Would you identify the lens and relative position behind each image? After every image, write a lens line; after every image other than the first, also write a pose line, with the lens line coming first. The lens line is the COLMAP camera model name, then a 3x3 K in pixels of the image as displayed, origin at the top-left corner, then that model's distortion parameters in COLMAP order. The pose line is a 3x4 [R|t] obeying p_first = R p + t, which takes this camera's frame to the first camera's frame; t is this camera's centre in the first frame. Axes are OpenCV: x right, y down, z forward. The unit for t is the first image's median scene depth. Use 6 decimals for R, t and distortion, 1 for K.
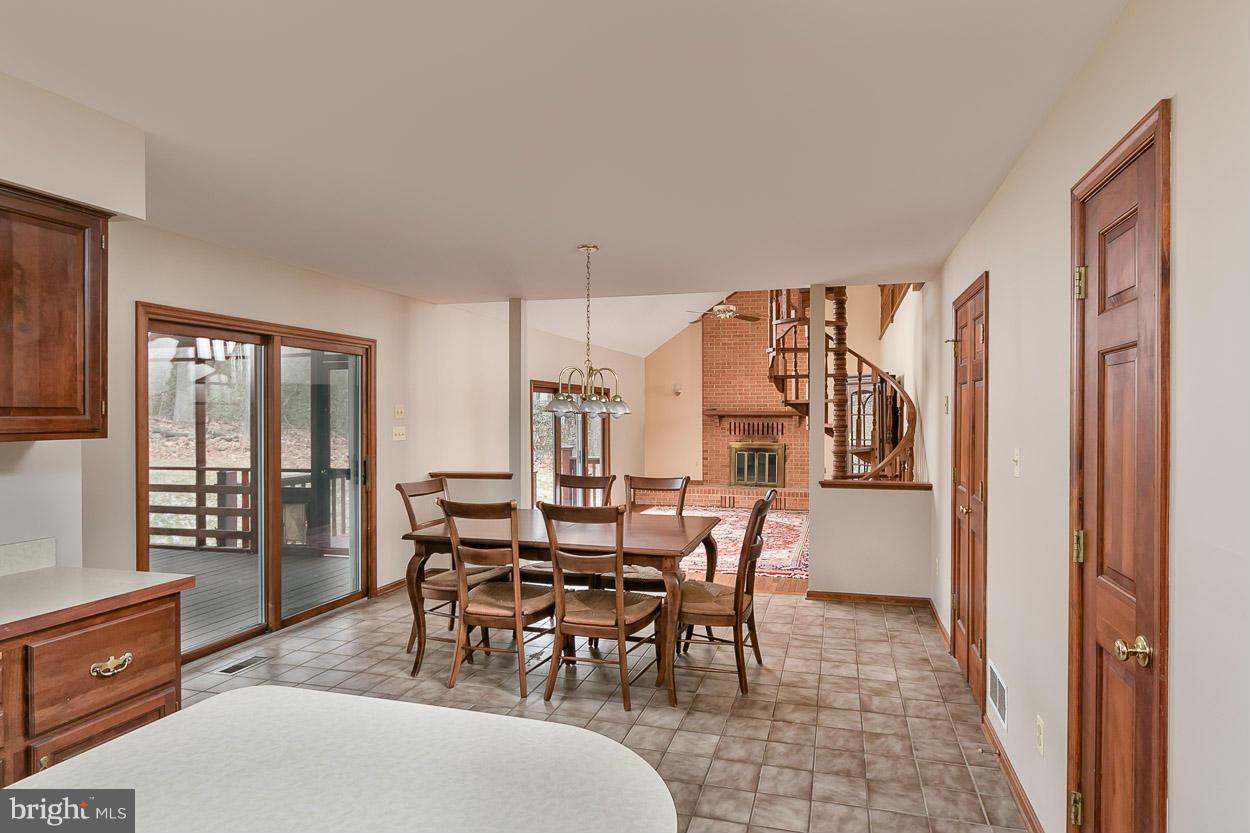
lens RADIAL K [[661.4, 0, 655.9], [0, 661.4, 417.2], [0, 0, 1]] dist [-0.000708, -0.000406]
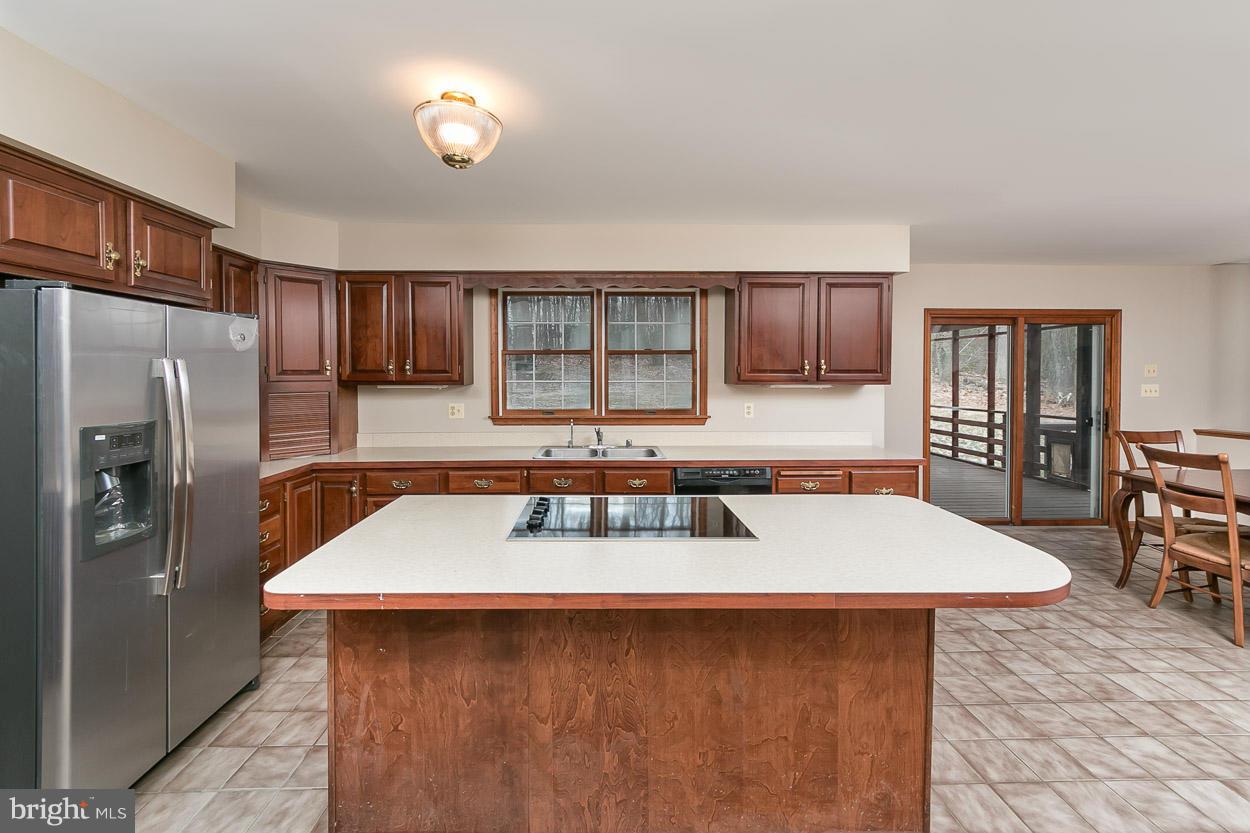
lens RADIAL K [[493.8, 0, 623.1], [0, 493.8, 380.7], [0, 0, 1]] dist [0.000256, -0.000007]
pose [[0.275810, 0.014702, -0.961100, 0.261341], [-0.004907, 0.999892, 0.013887, 0.001766], [0.961200, 0.000886, 0.275852, -0.133628]]
